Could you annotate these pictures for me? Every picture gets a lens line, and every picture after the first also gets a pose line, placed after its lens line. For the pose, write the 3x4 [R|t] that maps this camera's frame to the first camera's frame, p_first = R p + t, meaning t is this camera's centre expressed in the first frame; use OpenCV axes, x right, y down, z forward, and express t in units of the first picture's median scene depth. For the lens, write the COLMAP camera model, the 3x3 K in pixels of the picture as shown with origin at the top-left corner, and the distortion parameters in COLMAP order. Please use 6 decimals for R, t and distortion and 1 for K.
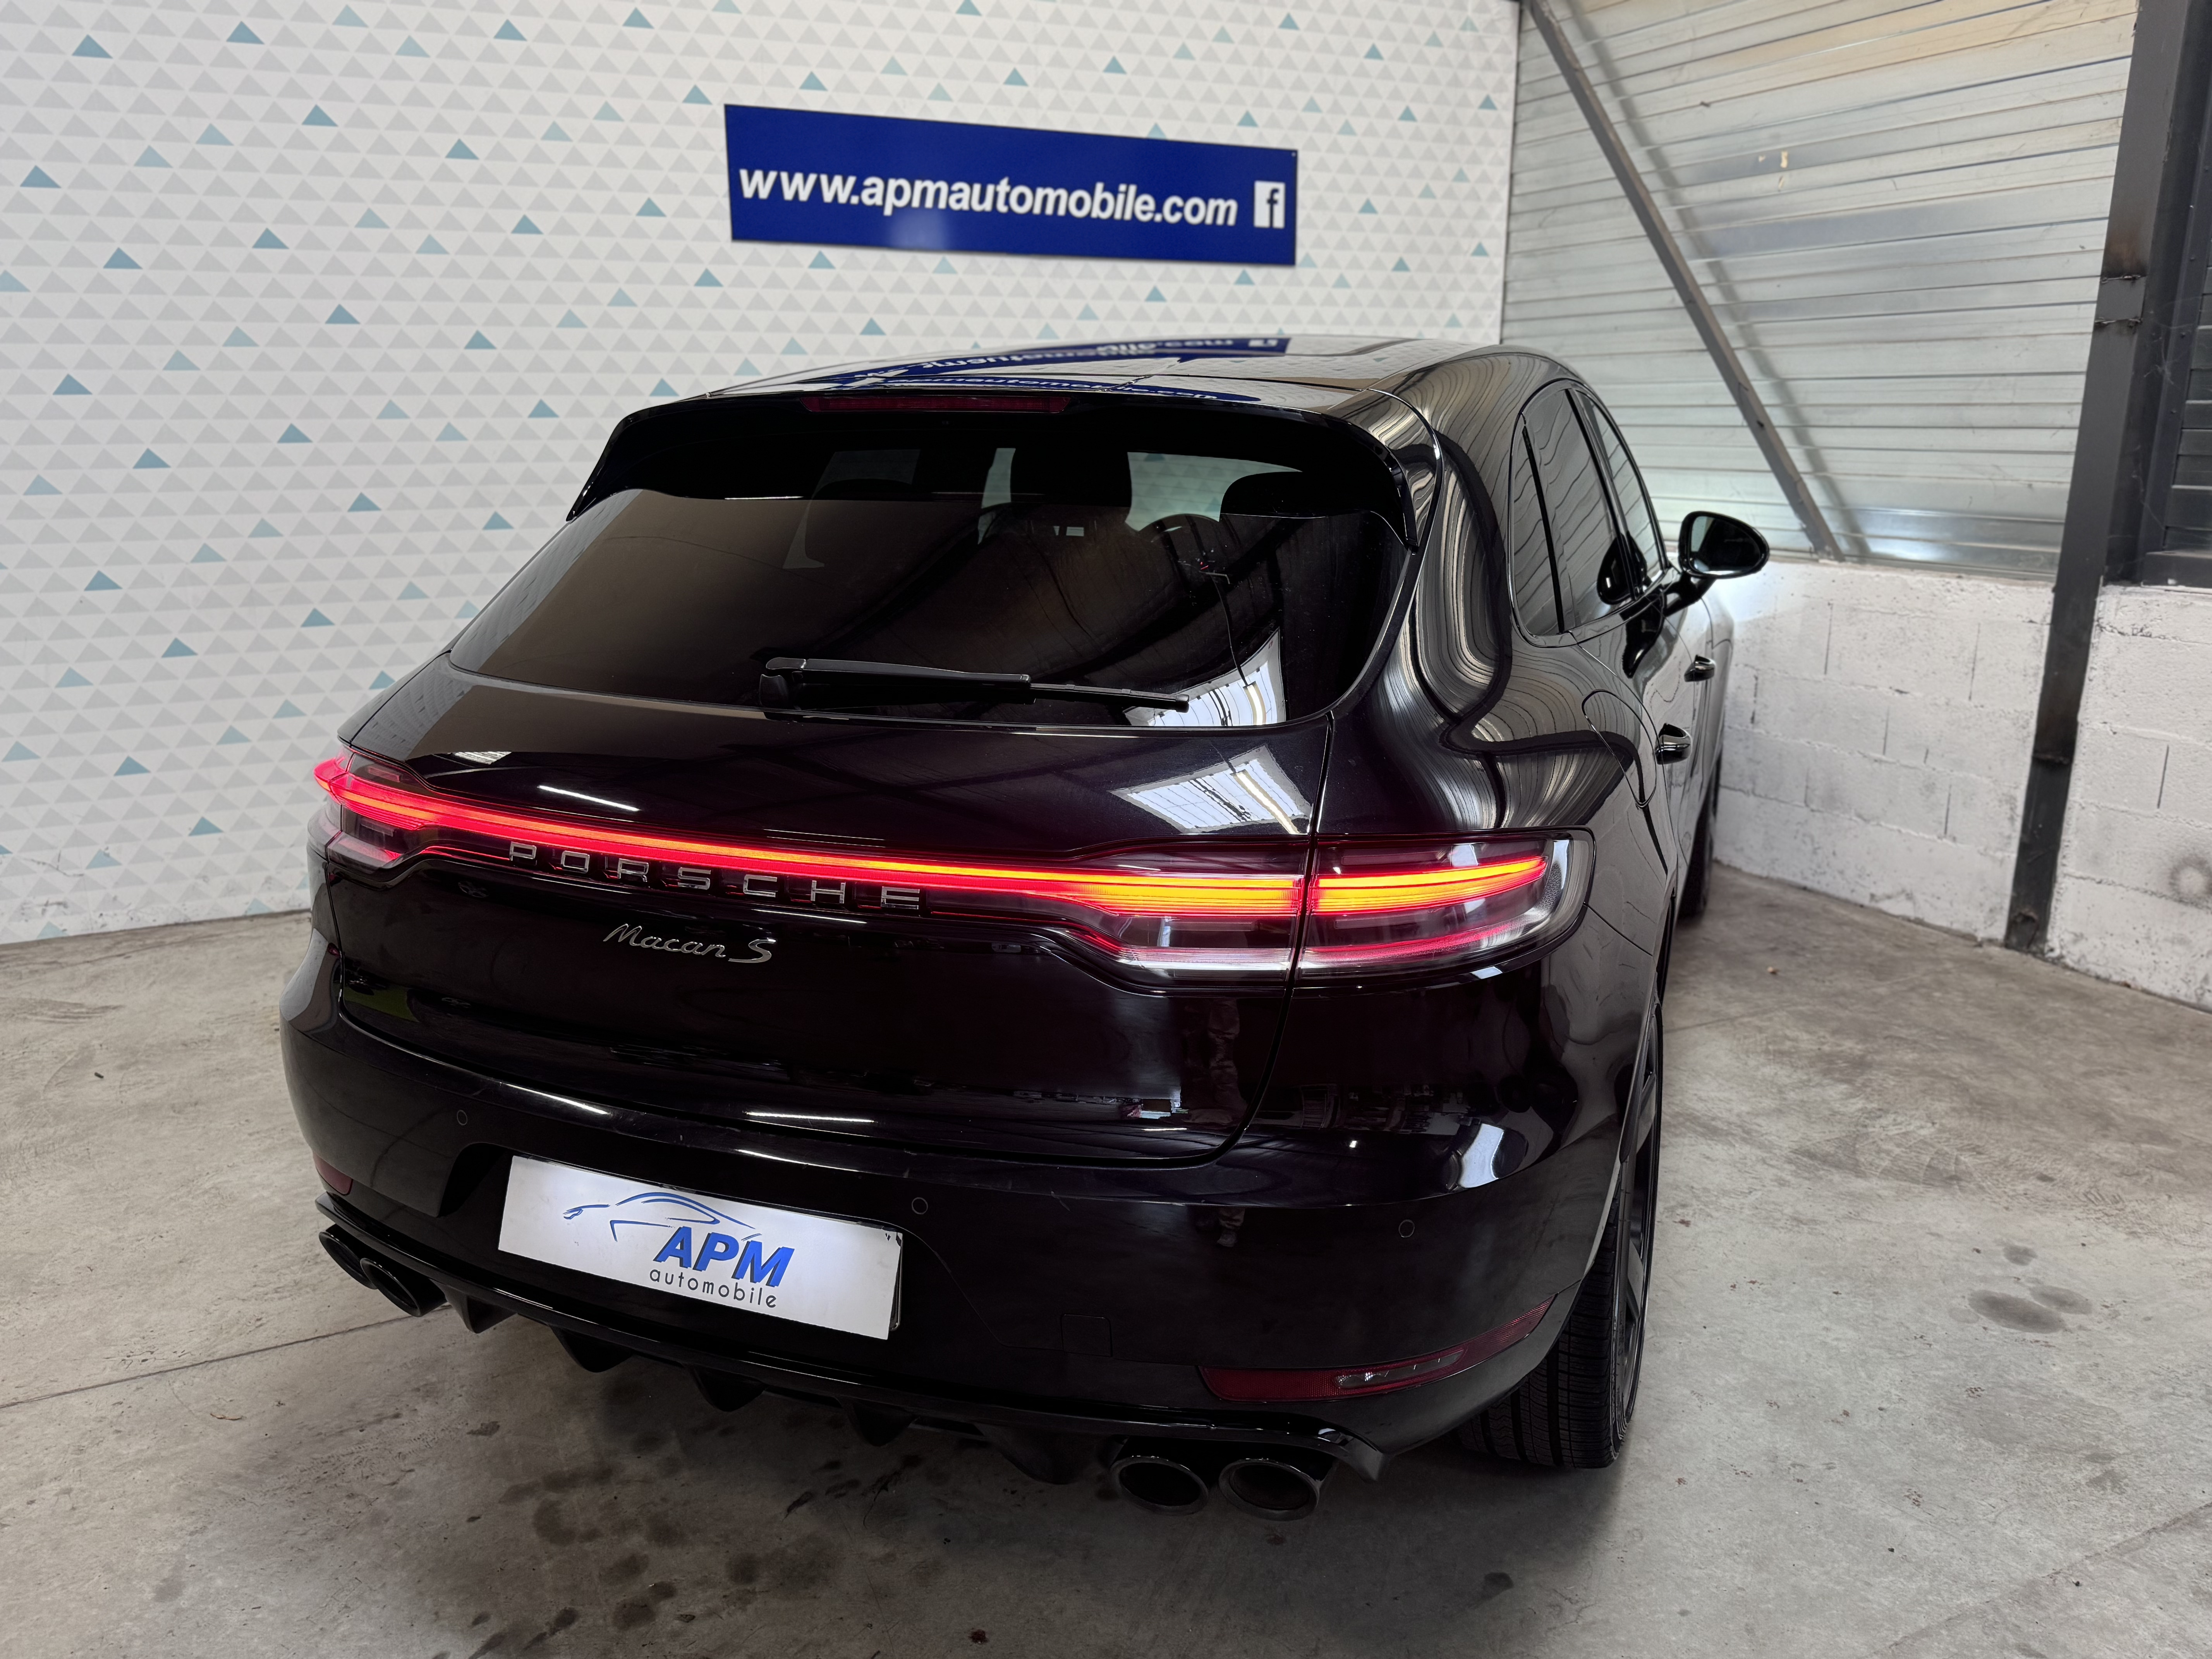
lens RADIAL K [[1638.0, 0, 1111.0], [0, 1638.0, 829.8], [0, 0, 1]] dist [0.018905, -0.032755]
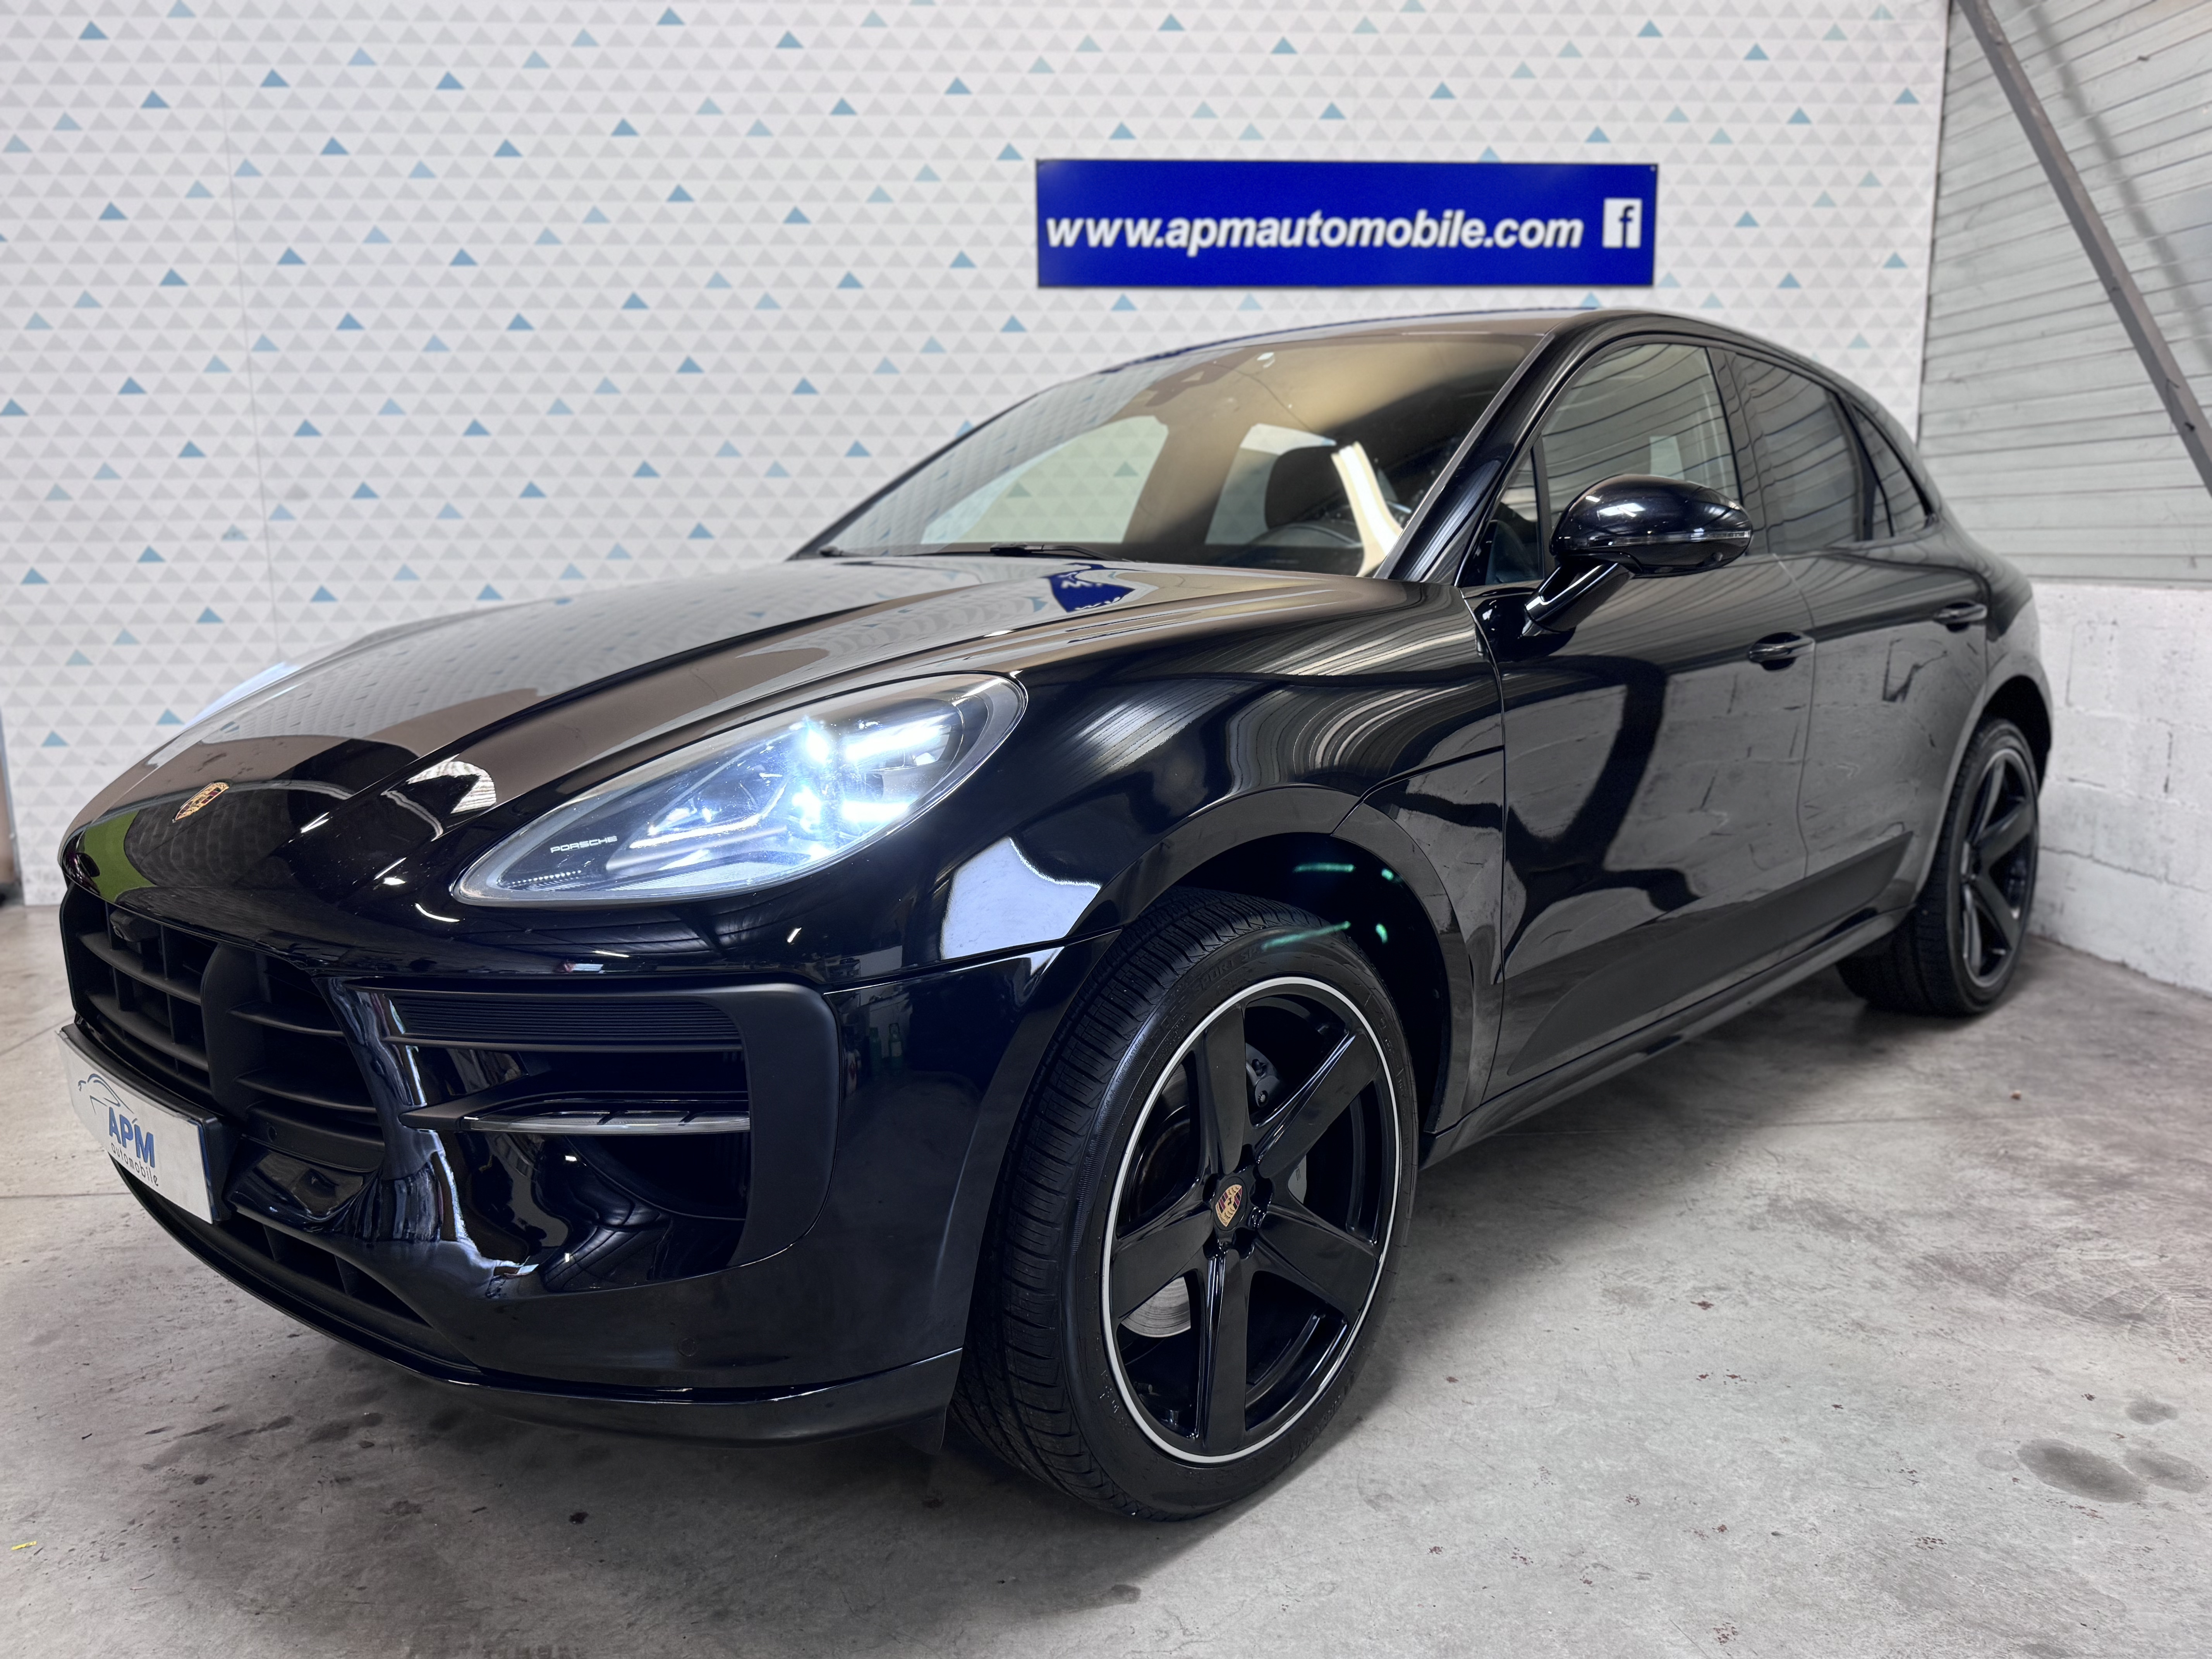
lens RADIAL K [[1638.0, 0, 1106.1], [0, 1638.0, 835.3], [0, 0, 1]] dist [0.018905, -0.032755]
pose [[0.927405, 0.056346, -0.369791, 0.218005], [-0.083524, 0.994823, -0.057889, 0.048038], [0.364614, 0.084573, 0.927310, 0.071142]]
